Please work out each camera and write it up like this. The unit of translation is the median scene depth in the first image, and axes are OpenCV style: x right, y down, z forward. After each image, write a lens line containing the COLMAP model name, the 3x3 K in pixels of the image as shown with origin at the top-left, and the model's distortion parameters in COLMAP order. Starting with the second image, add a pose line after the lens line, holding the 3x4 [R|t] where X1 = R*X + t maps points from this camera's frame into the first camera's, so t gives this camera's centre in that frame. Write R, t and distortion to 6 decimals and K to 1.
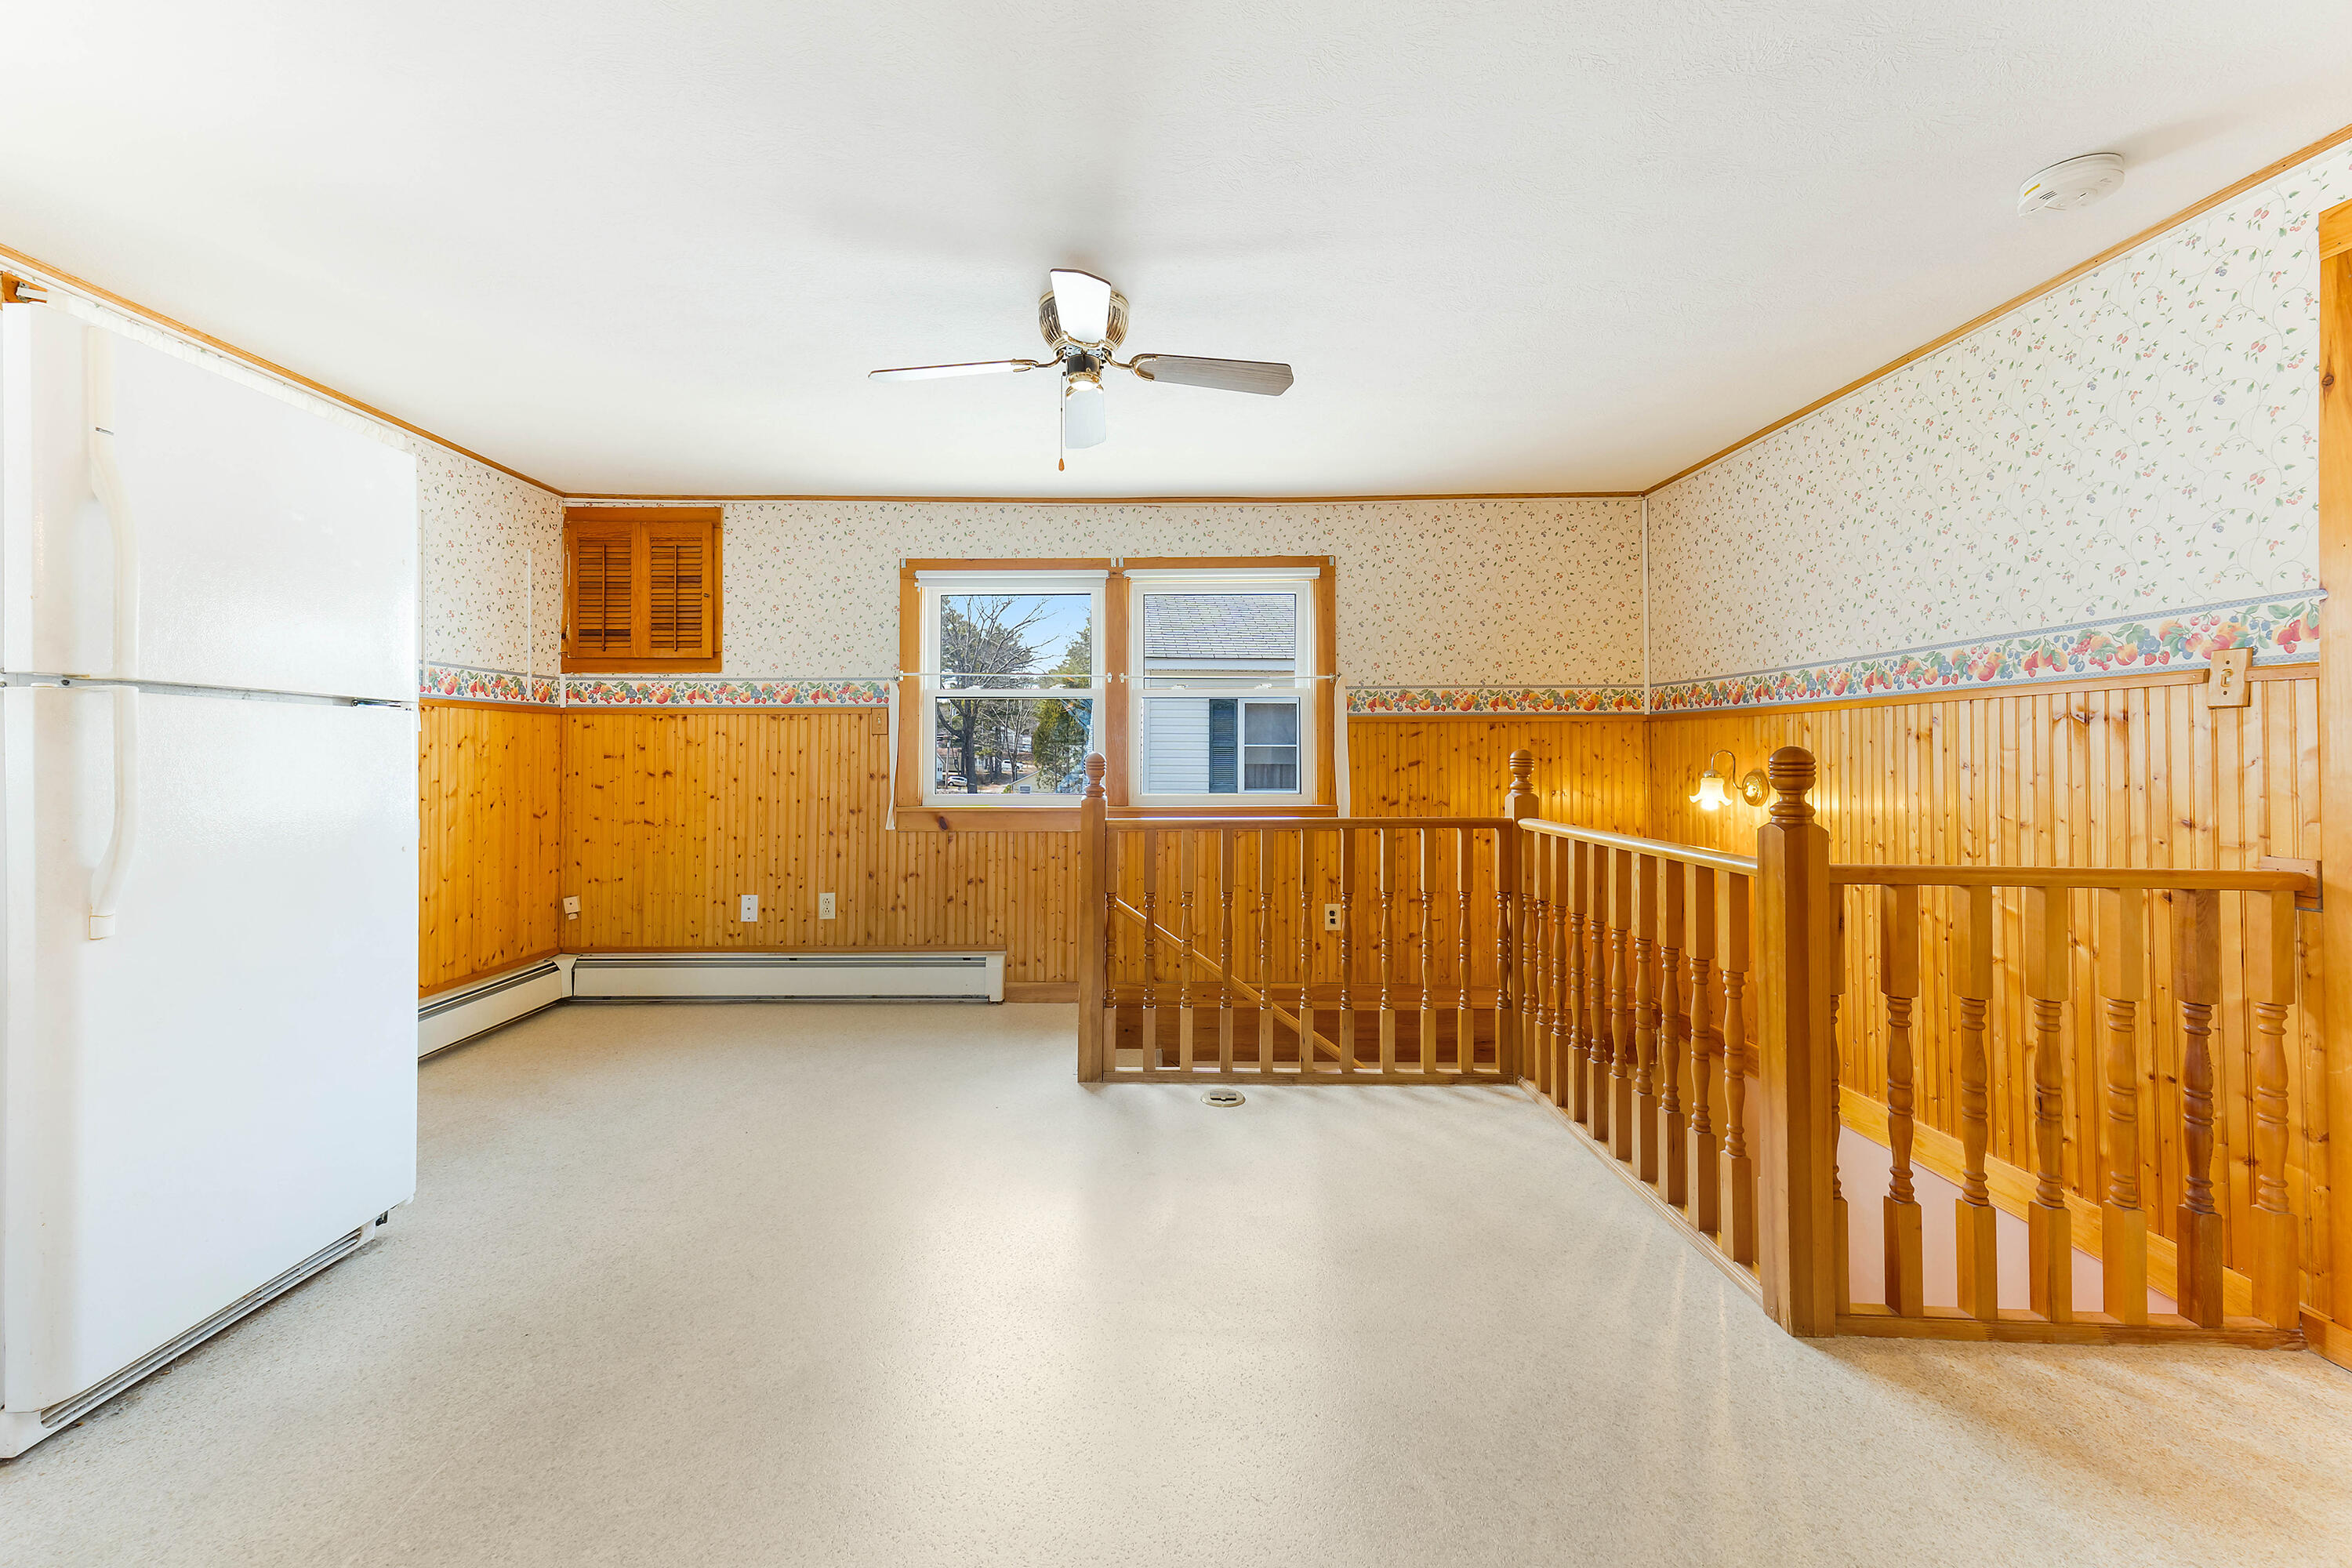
lens RADIAL K [[973.1, 0, 1189.9], [0, 973.1, 749.1], [0, 0, 1]] dist [0.007928, -0.000094]
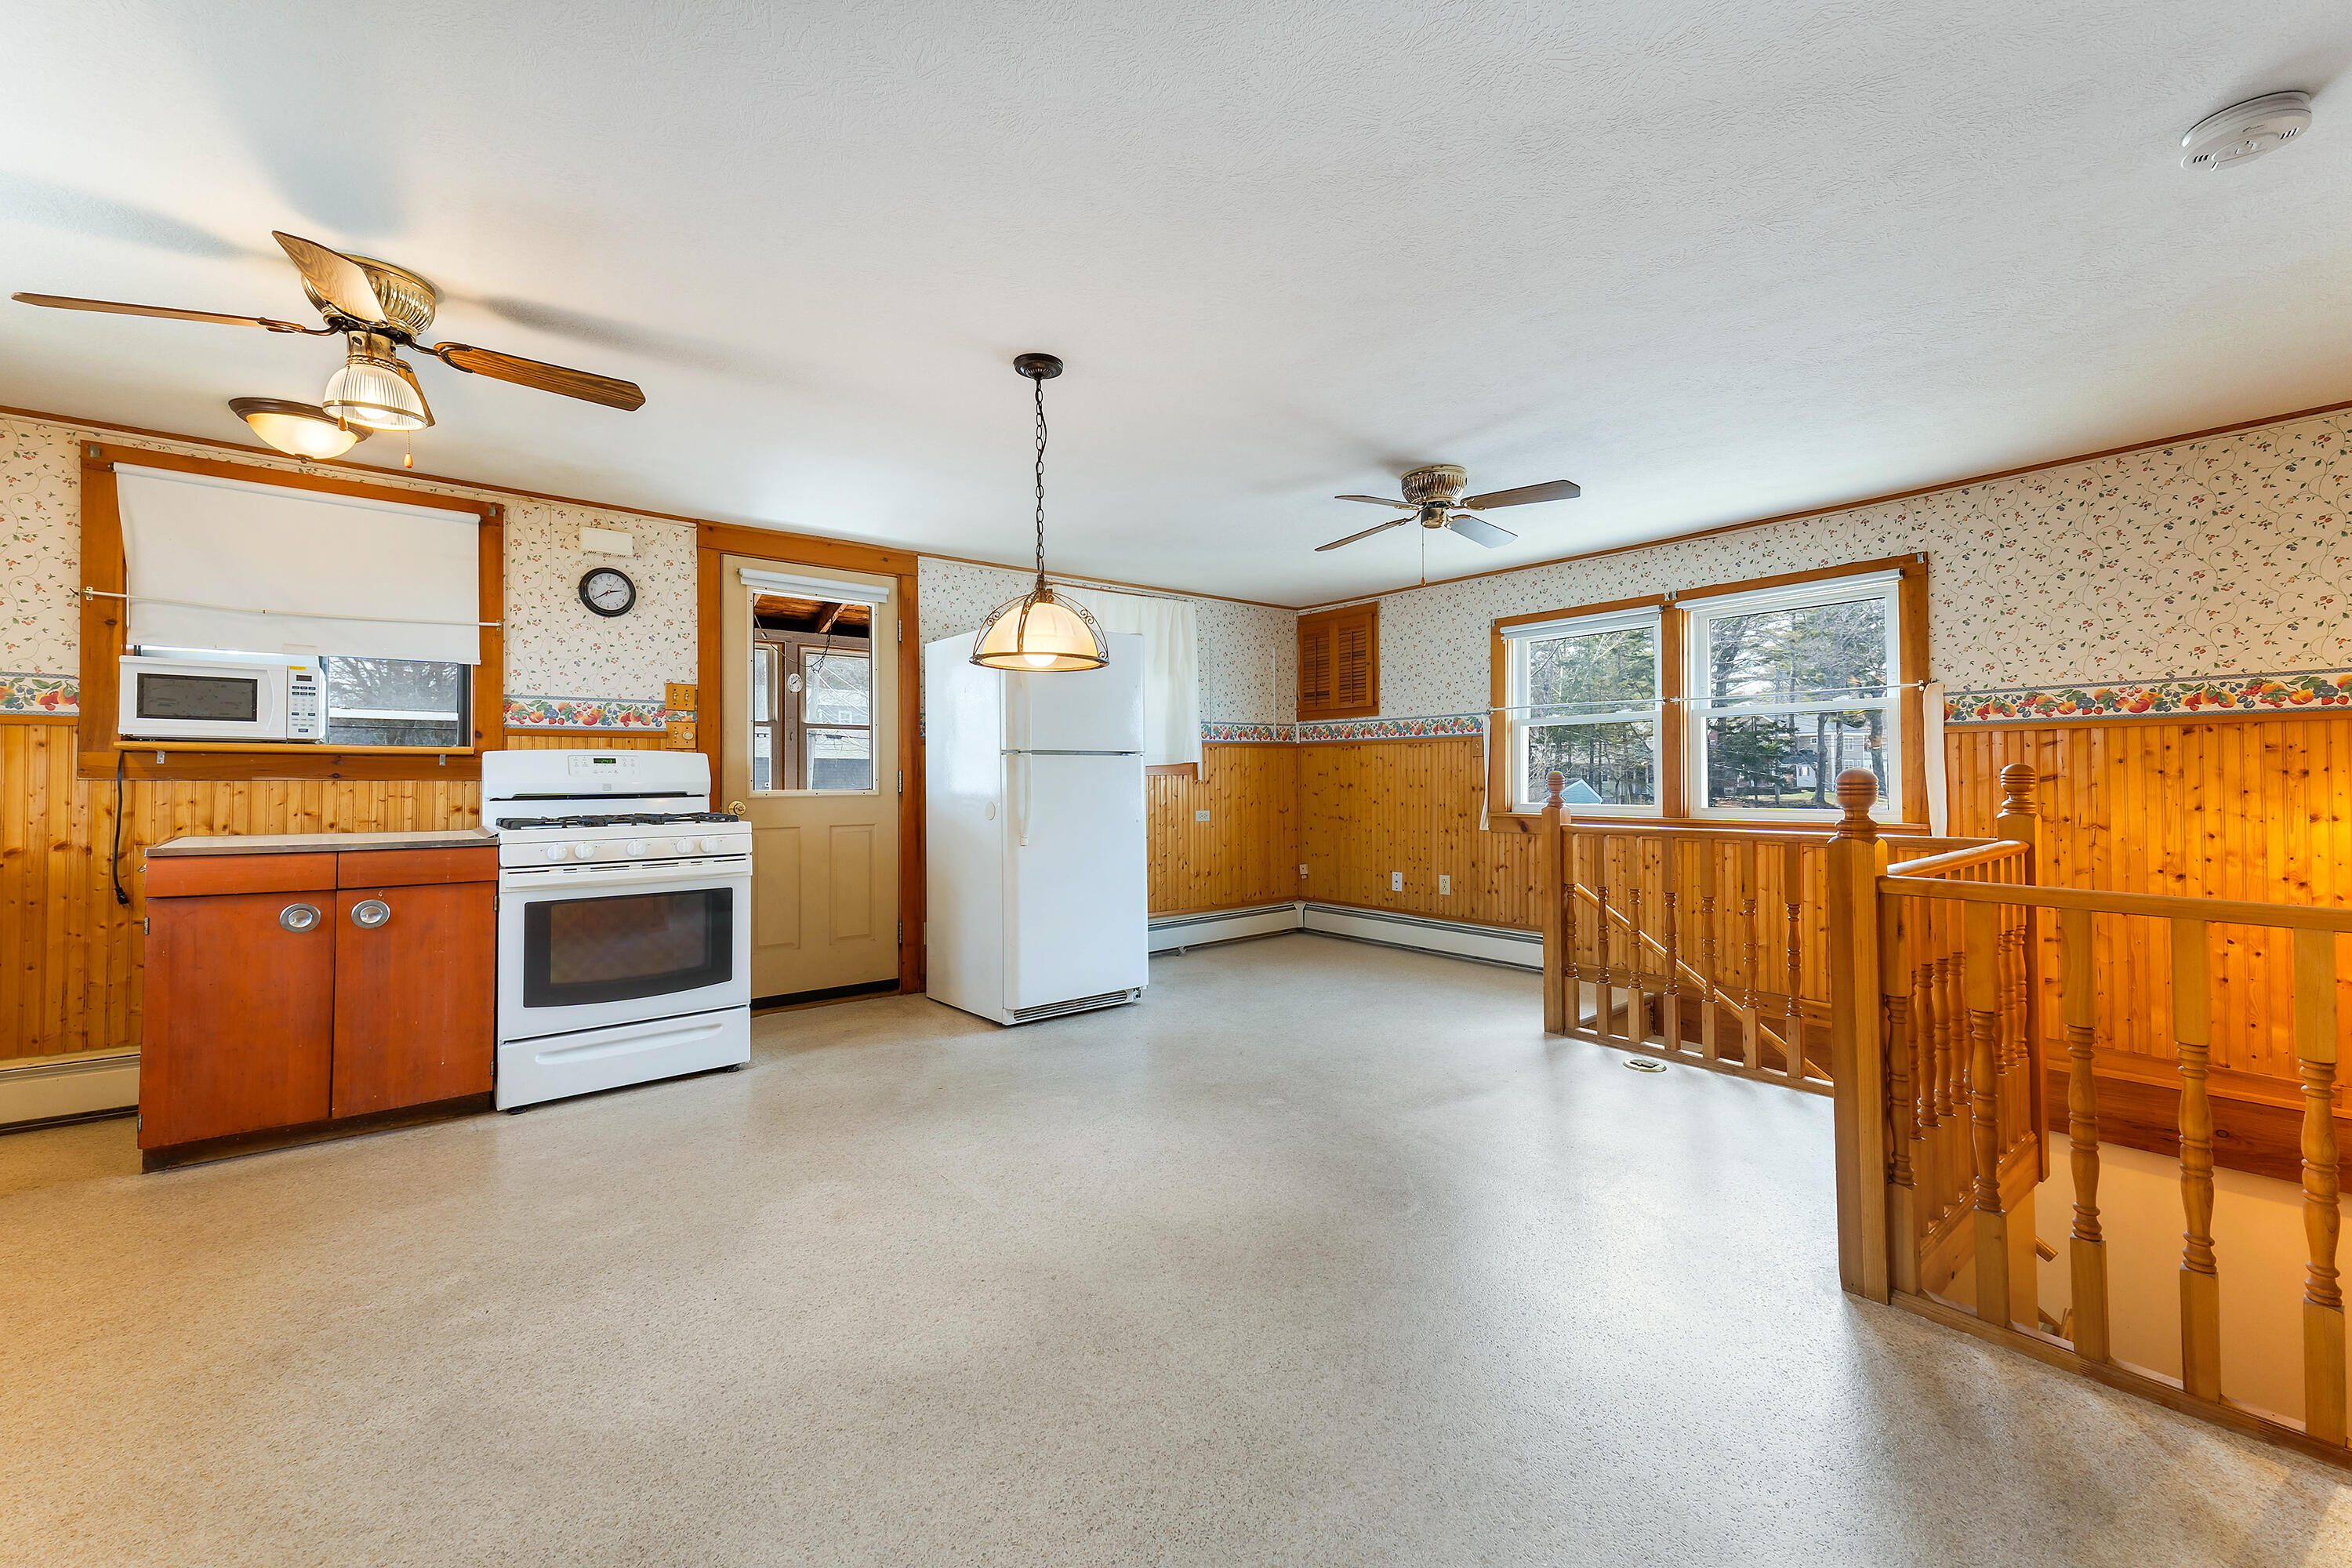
lens RADIAL K [[973.1, 0, 1179.1], [0, 973.1, 736.7], [0, 0, 1]] dist [0.007928, -0.000094]
pose [[0.629489, -0.034445, -0.776246, 0.447140], [0.014870, 0.999368, -0.032287, -0.005363], [0.776867, 0.008781, 0.629603, -0.134527]]
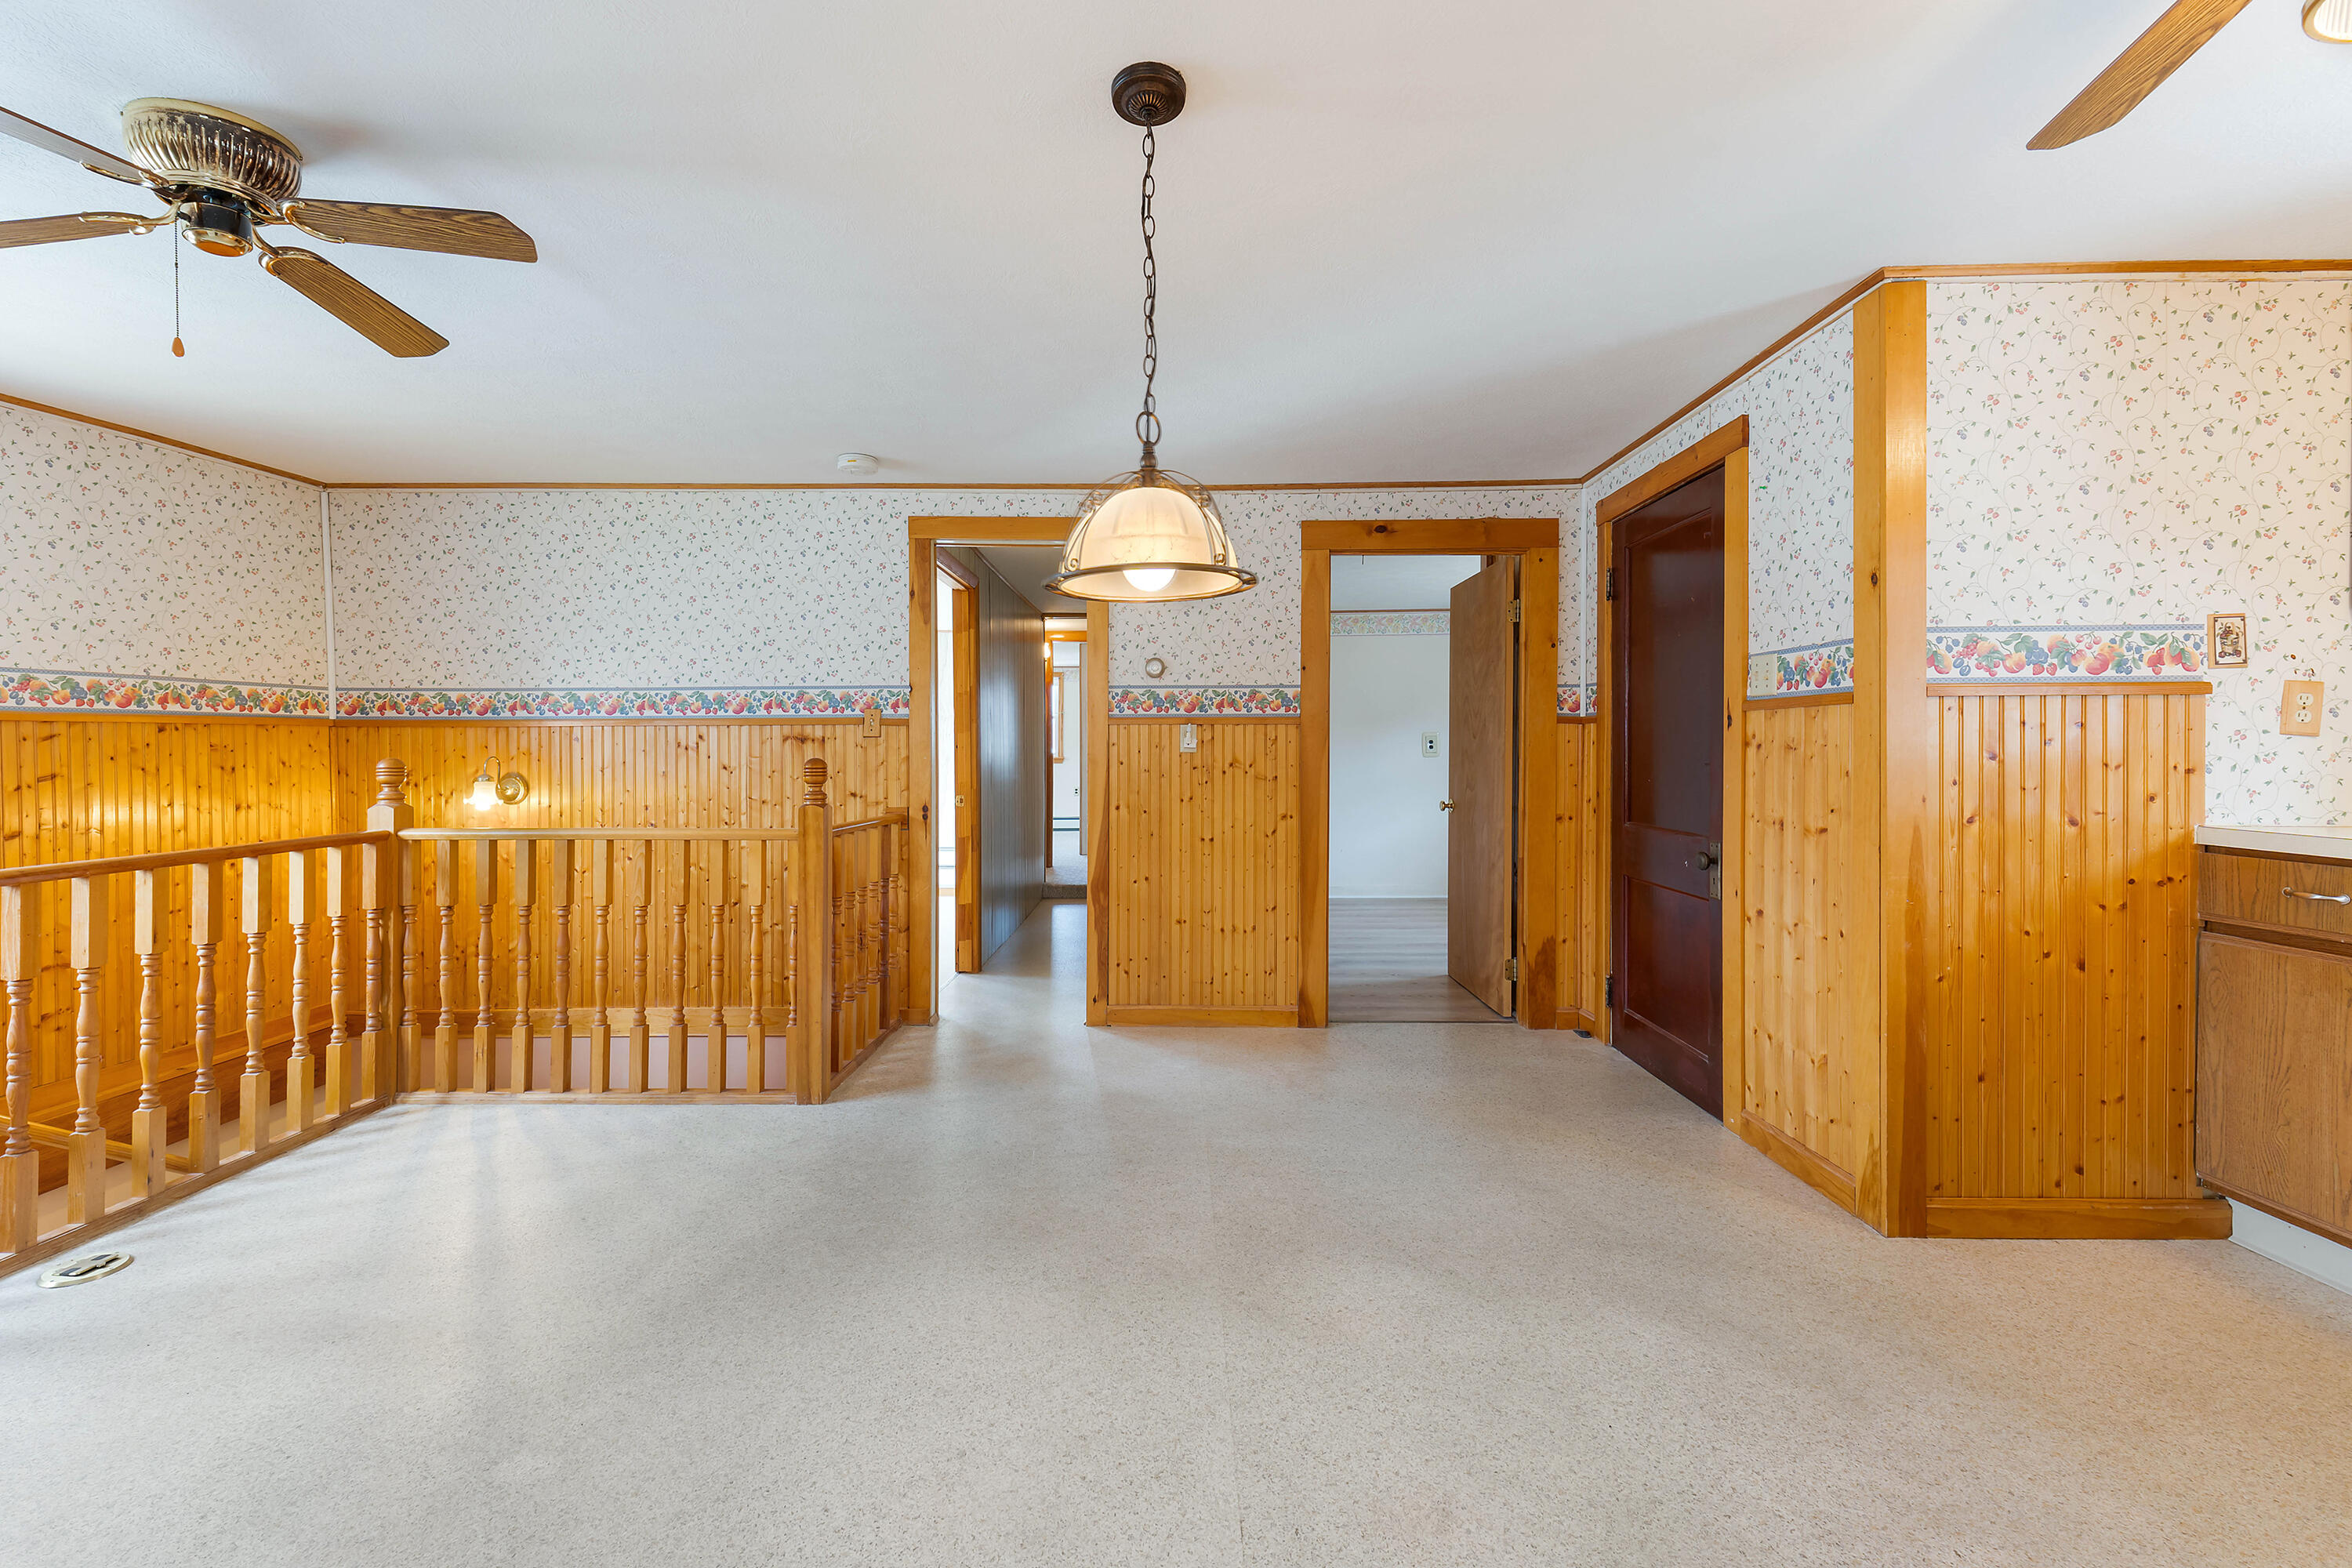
lens RADIAL K [[973.1, 0, 1163.1], [0, 973.1, 771.5], [0, 0, 1]] dist [0.007928, -0.000094]
pose [[0.026543, -0.025487, 0.999323, -0.509950], [-0.003637, 0.999666, 0.025592, -0.012706], [-0.999641, -0.004314, 0.026442, 0.174496]]
